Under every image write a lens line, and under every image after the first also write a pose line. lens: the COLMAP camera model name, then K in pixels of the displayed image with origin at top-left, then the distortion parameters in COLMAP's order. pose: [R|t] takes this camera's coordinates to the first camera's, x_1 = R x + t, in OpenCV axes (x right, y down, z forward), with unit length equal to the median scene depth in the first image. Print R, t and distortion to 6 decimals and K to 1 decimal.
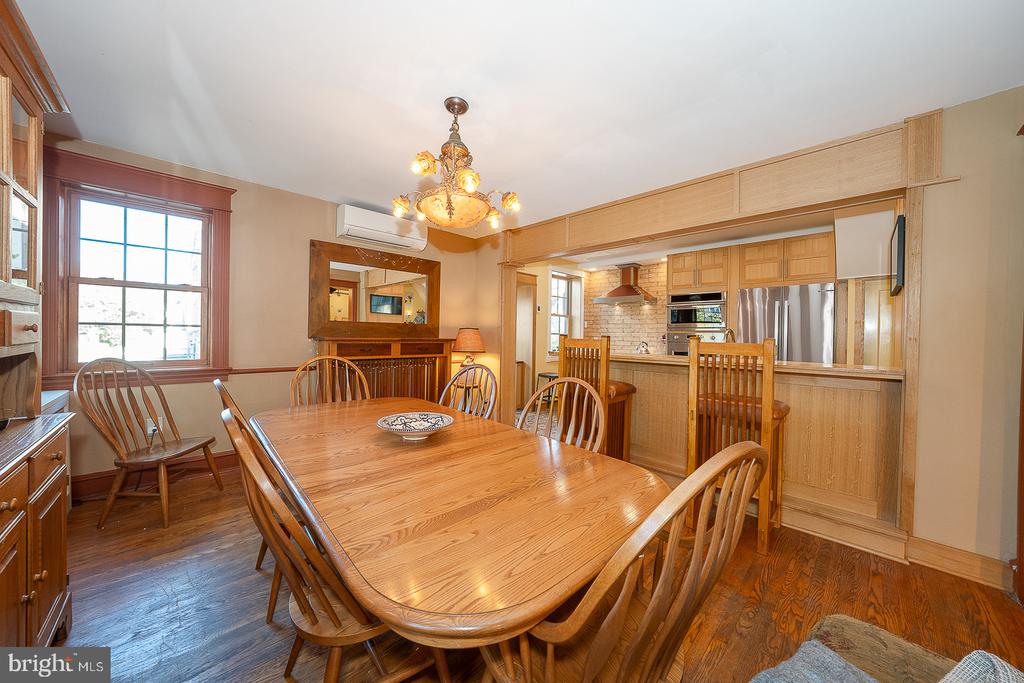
lens RADIAL K [[349.6, 0, 512.3], [0, 349.6, 338.6], [0, 0, 1]] dist [-0.016308, 0.000103]
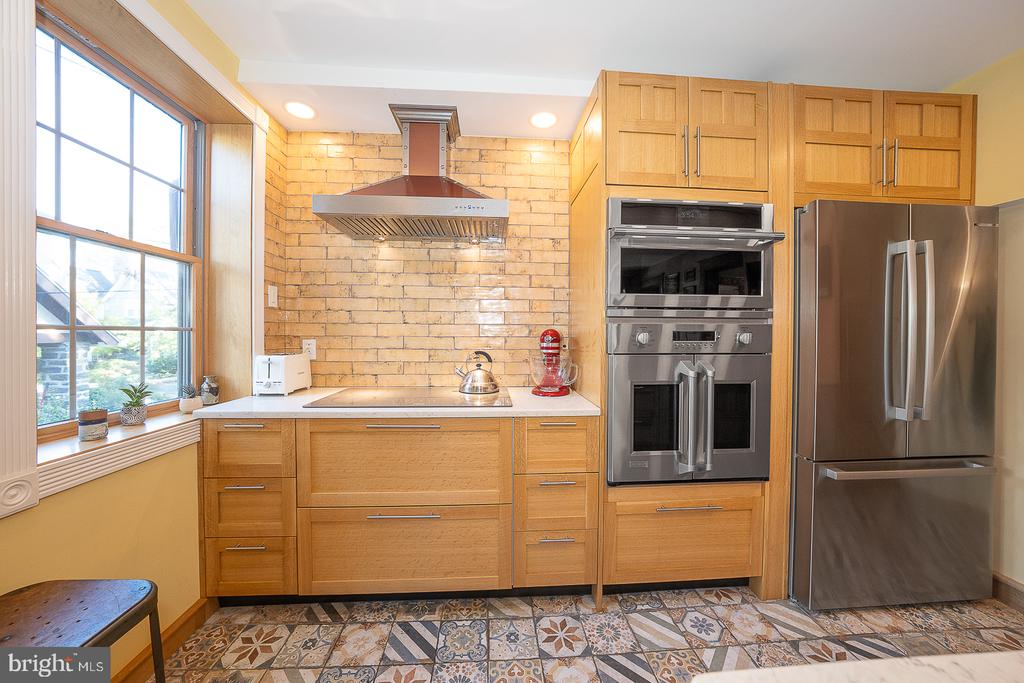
lens RADIAL K [[349.6, 0, 512.3], [0, 349.6, 338.6], [0, 0, 1]] dist [-0.016308, 0.000103]
pose [[0.644853, -0.015603, 0.764148, 0.119615], [0.011701, 0.999876, 0.010542, -0.005274], [-0.764217, 0.002143, 0.644955, 0.672982]]
